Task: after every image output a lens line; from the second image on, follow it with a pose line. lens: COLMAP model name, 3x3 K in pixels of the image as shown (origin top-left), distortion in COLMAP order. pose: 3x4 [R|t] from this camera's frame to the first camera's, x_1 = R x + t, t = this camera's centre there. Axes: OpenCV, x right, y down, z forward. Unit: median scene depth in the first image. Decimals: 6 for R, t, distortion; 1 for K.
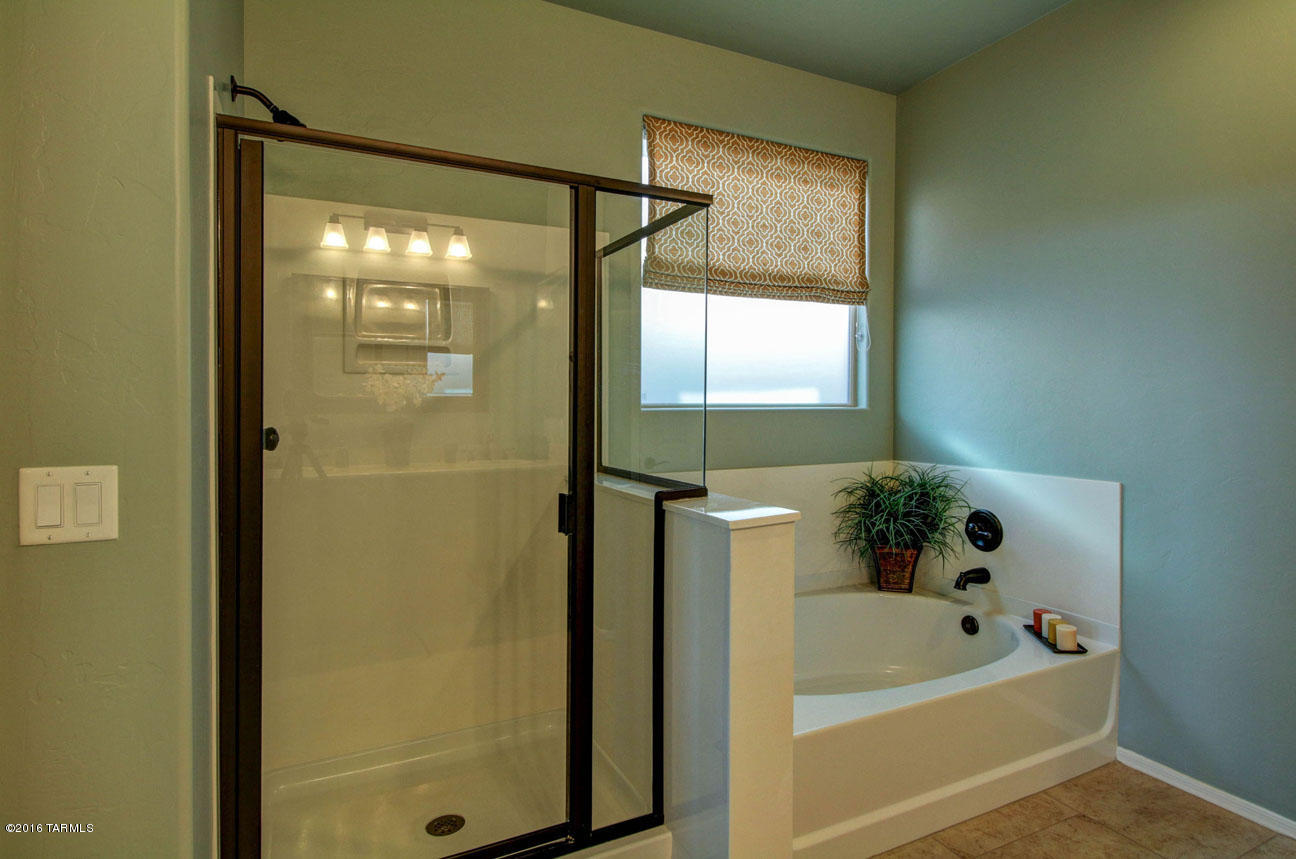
lens RADIAL K [[690.9, 0, 640.1], [0, 690.9, 407.0], [0, 0, 1]] dist [0.010906, -0.003171]
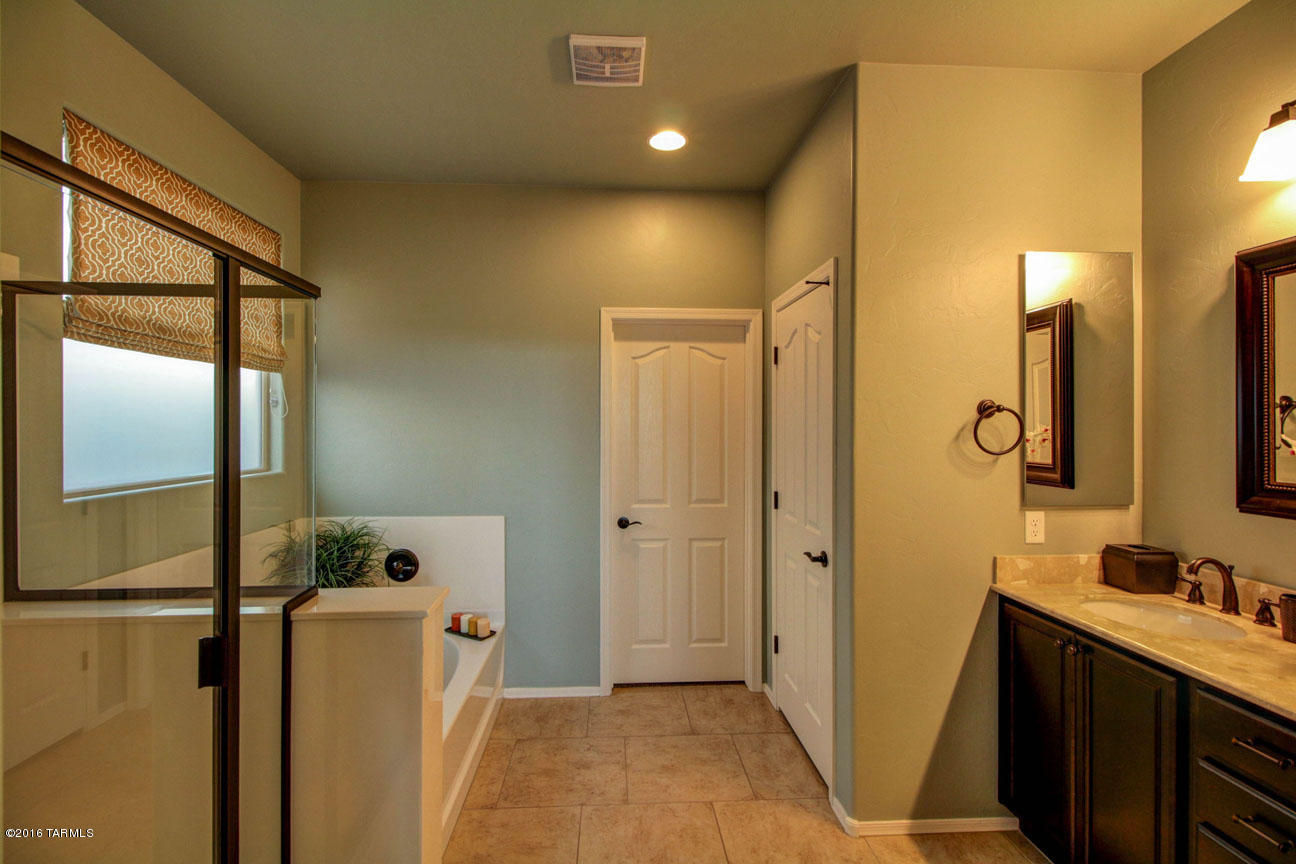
lens RADIAL K [[597.3, 0, 647.8], [0, 597.3, 434.6], [0, 0, 1]] dist [0.016915, -0.008626]
pose [[0.396252, -0.011201, 0.918073, -0.360571], [0.009715, 0.999921, 0.008007, -0.071219], [-0.918090, 0.005746, 0.396330, 0.172673]]
